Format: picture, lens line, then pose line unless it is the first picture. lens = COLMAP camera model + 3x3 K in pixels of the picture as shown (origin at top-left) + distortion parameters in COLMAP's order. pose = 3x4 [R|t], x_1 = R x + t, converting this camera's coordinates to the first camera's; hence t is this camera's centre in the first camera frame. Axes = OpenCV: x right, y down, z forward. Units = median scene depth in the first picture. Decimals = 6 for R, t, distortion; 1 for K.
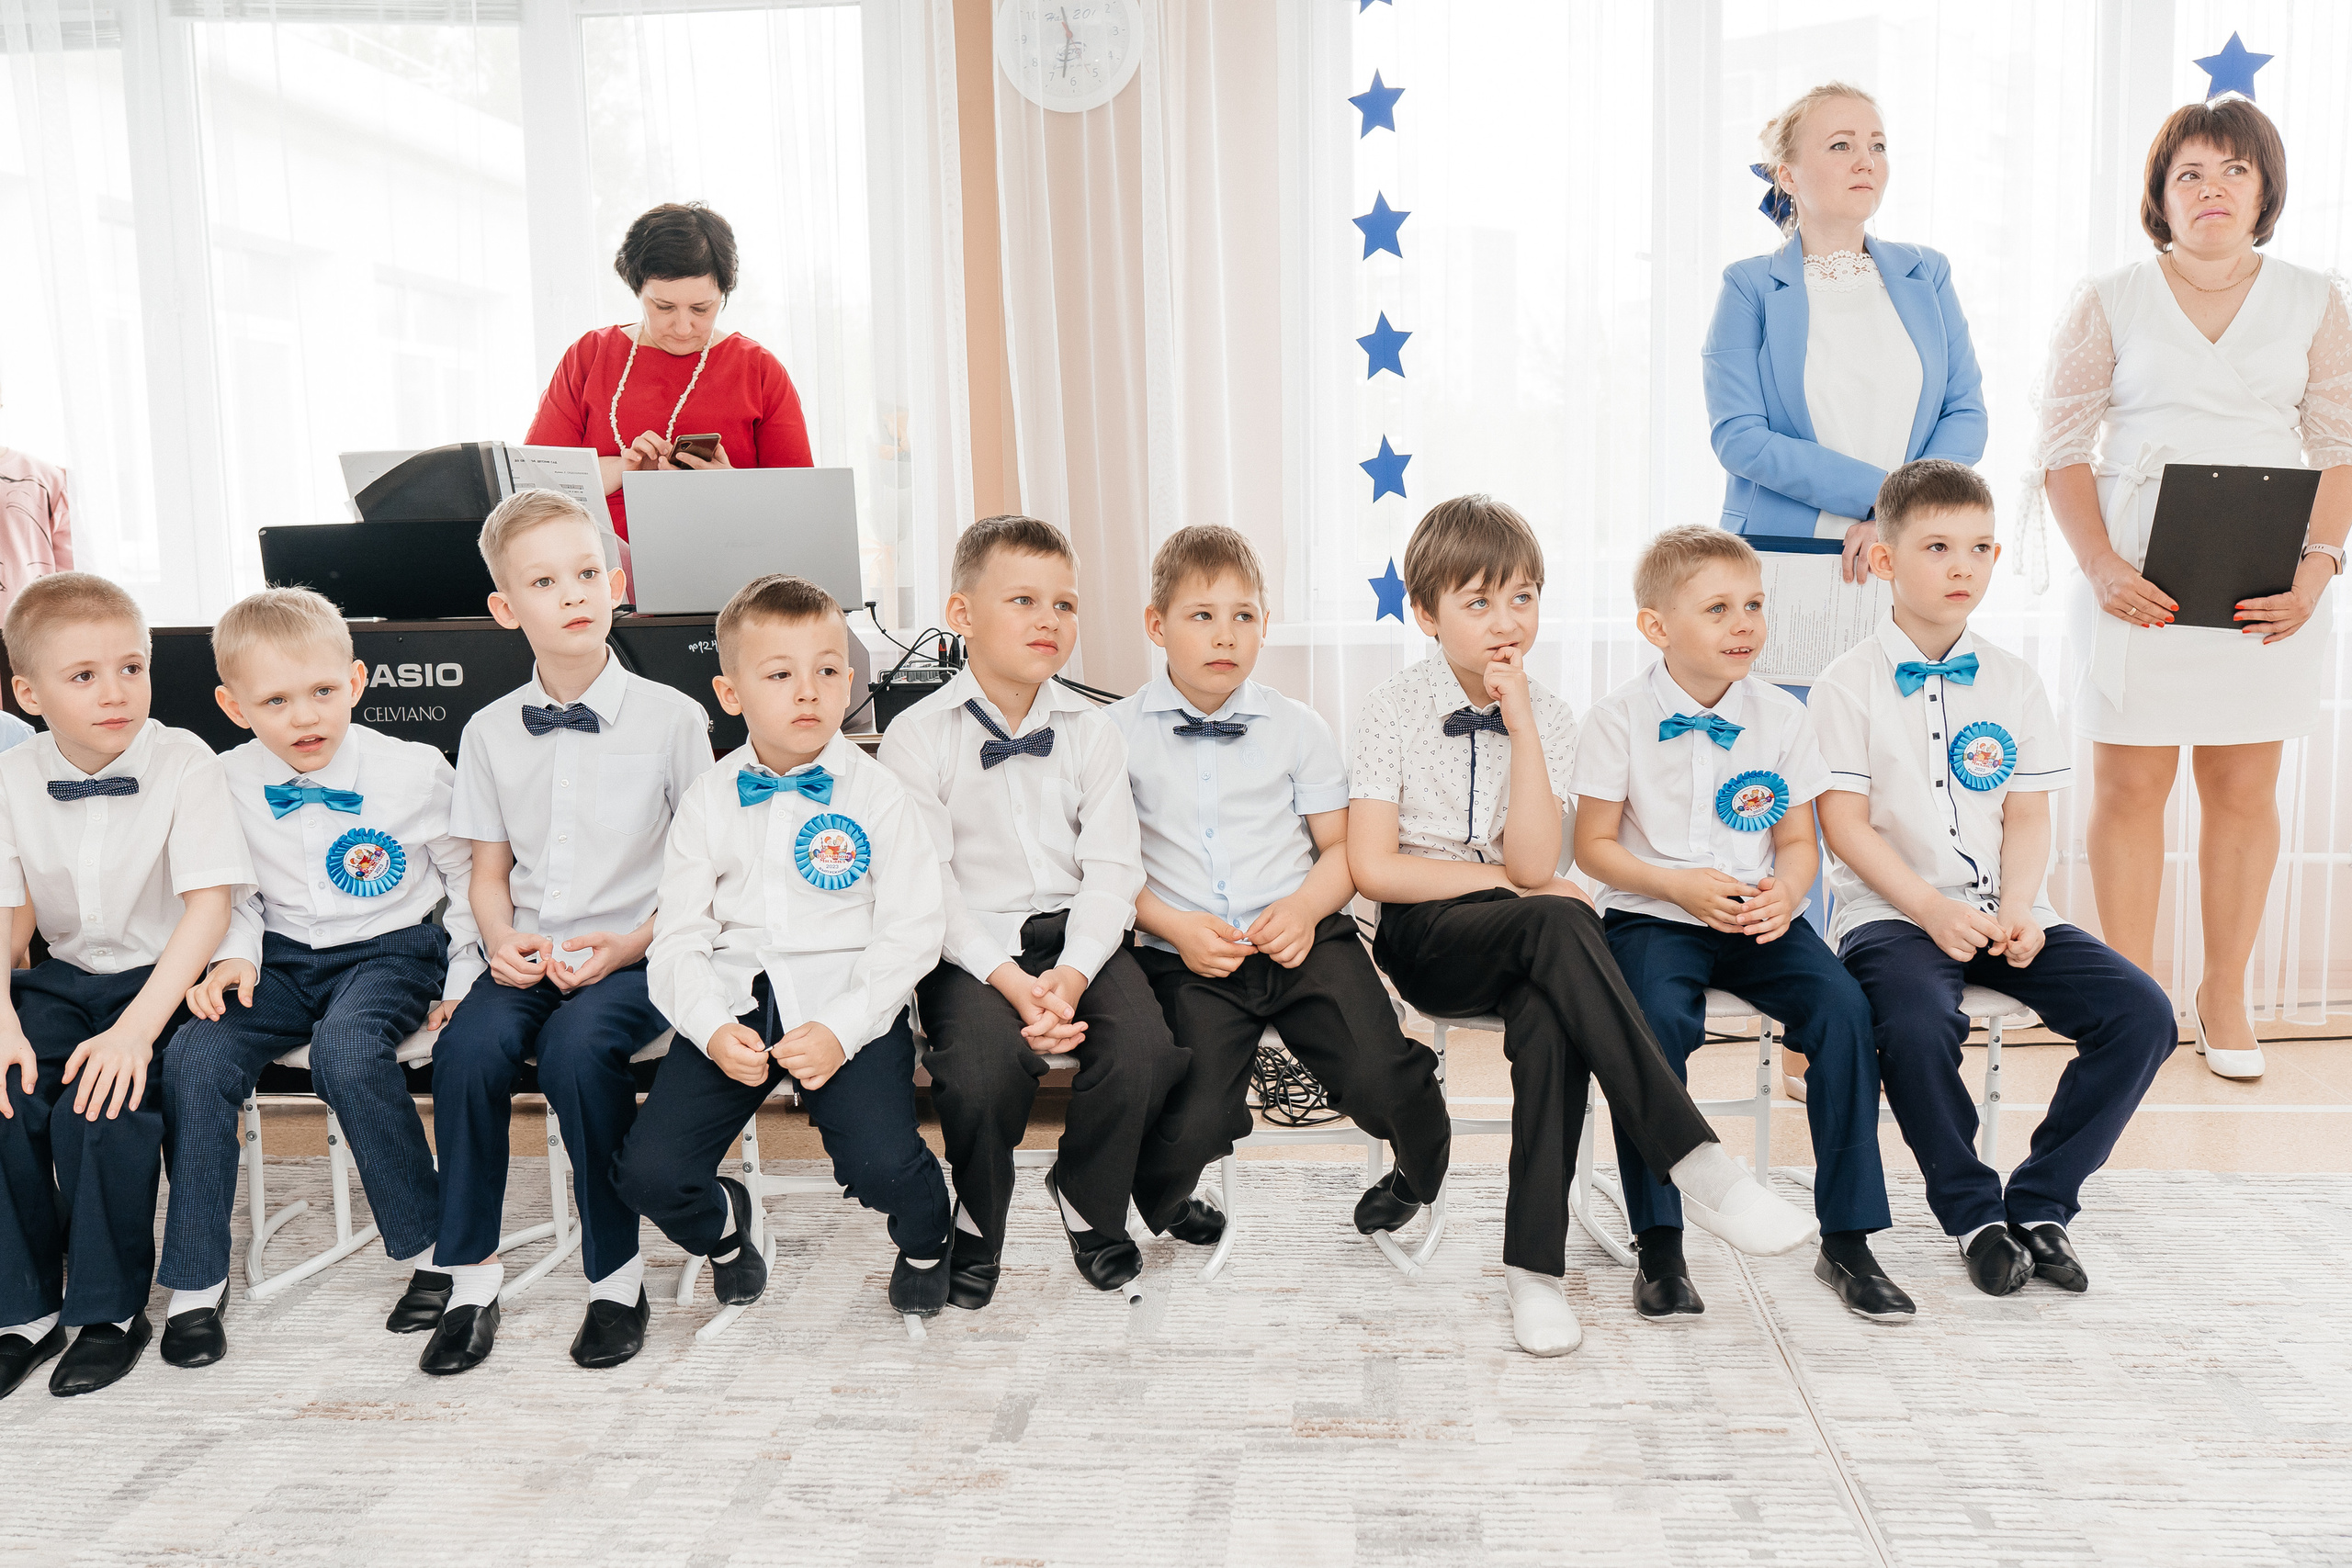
lens RADIAL K [[2256.0, 0, 1176.0], [0, 2256.0, 784.0], [0, 0, 1]] dist [-0.005413, -0.001397]
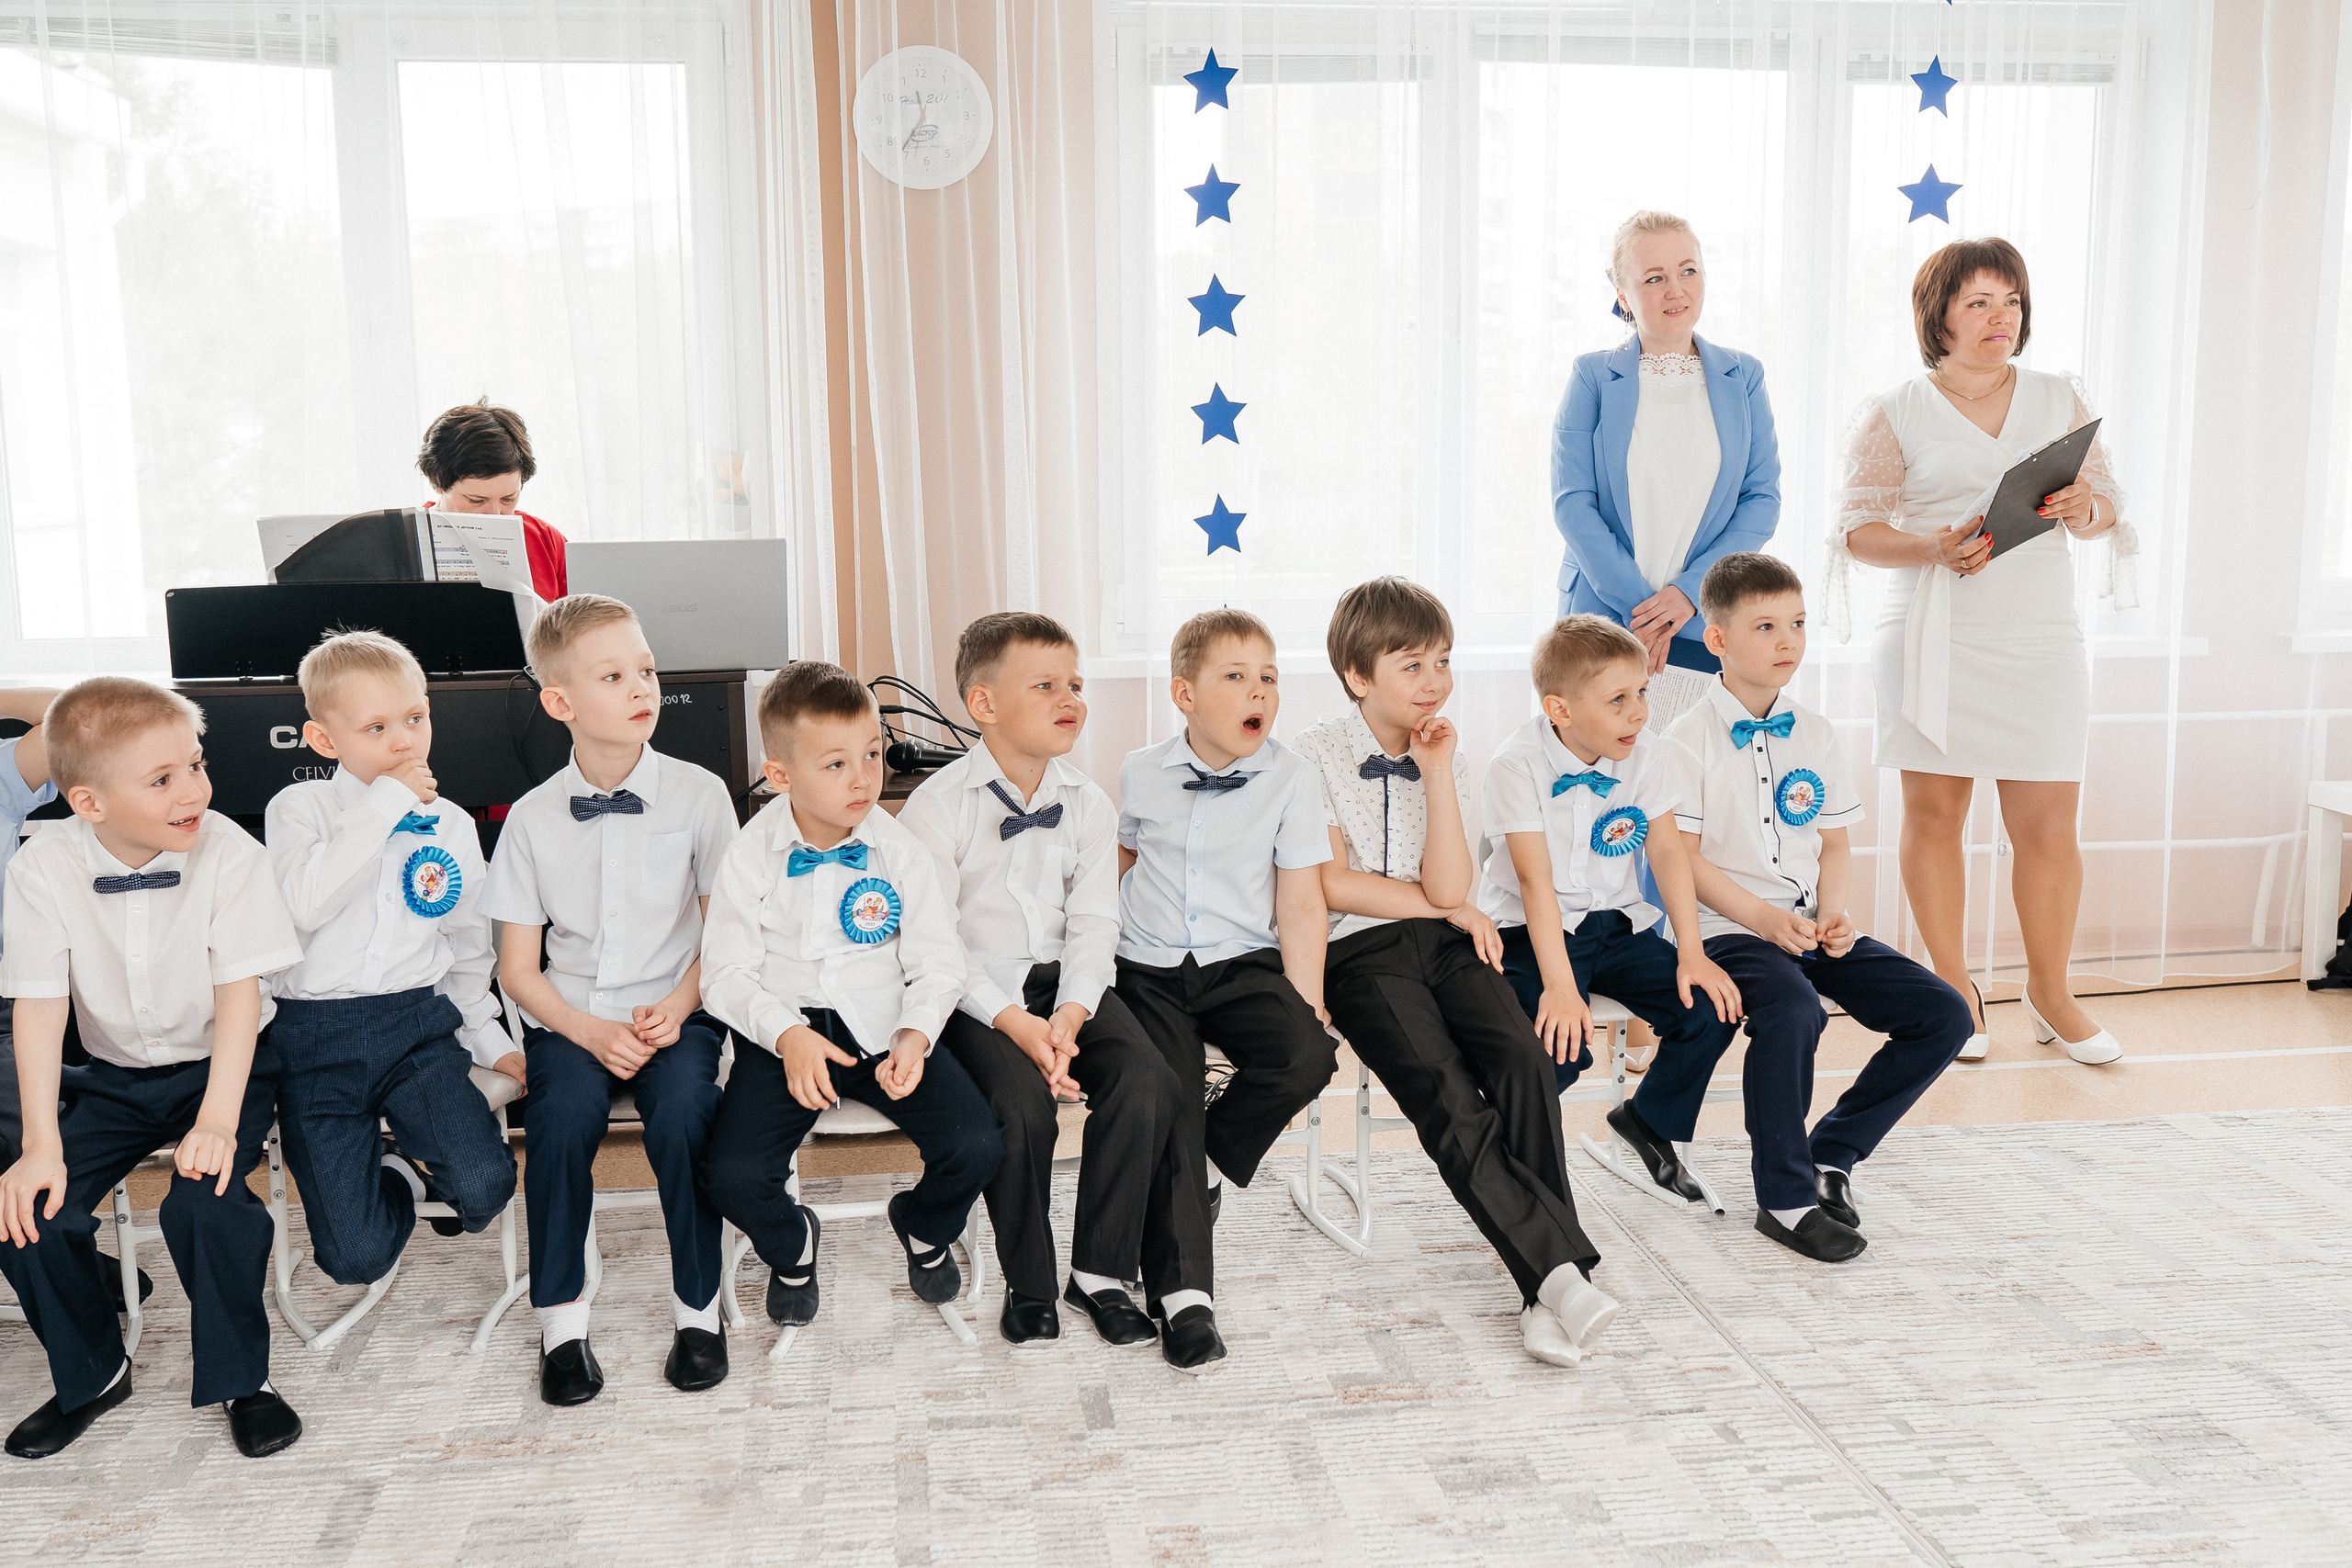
lens RADIAL K [[2256.0, 0, 1176.0], [0, 2256.0, 784.0], [0, 0, 1]] dist [-0.005413, -0.001397]
pose [[0.977099, -0.021574, 0.211688, -0.248906], [0.016523, 0.999536, 0.025601, -0.062038], [-0.212142, -0.021517, 0.977002, -0.121625]]
